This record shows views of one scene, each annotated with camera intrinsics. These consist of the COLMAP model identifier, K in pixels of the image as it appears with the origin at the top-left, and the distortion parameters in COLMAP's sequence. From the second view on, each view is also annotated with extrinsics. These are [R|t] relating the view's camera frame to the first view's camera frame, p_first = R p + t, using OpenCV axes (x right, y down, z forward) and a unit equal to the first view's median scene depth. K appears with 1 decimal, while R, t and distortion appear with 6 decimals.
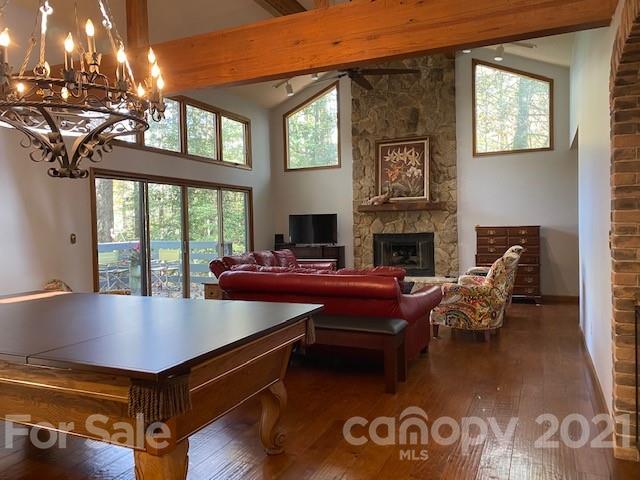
lens RADIAL K [[485.9, 0, 325.9], [0, 485.9, 238.2], [0, 0, 1]] dist [0.096309, -0.171968]
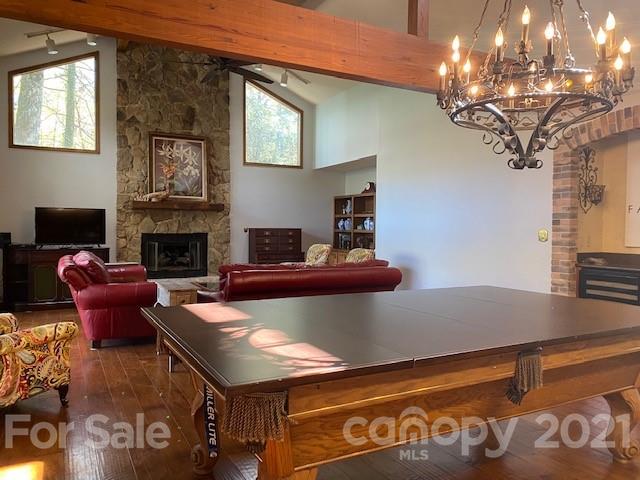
lens RADIAL K [[485.9, 0, 325.9], [0, 485.9, 238.2], [0, 0, 1]] dist [0.096309, -0.171968]
pose [[0.604181, 0.007186, 0.796814, -0.439858], [0.000999, 0.999952, -0.009775, 0.009508], [-0.796846, 0.006702, 0.604145, 0.186846]]
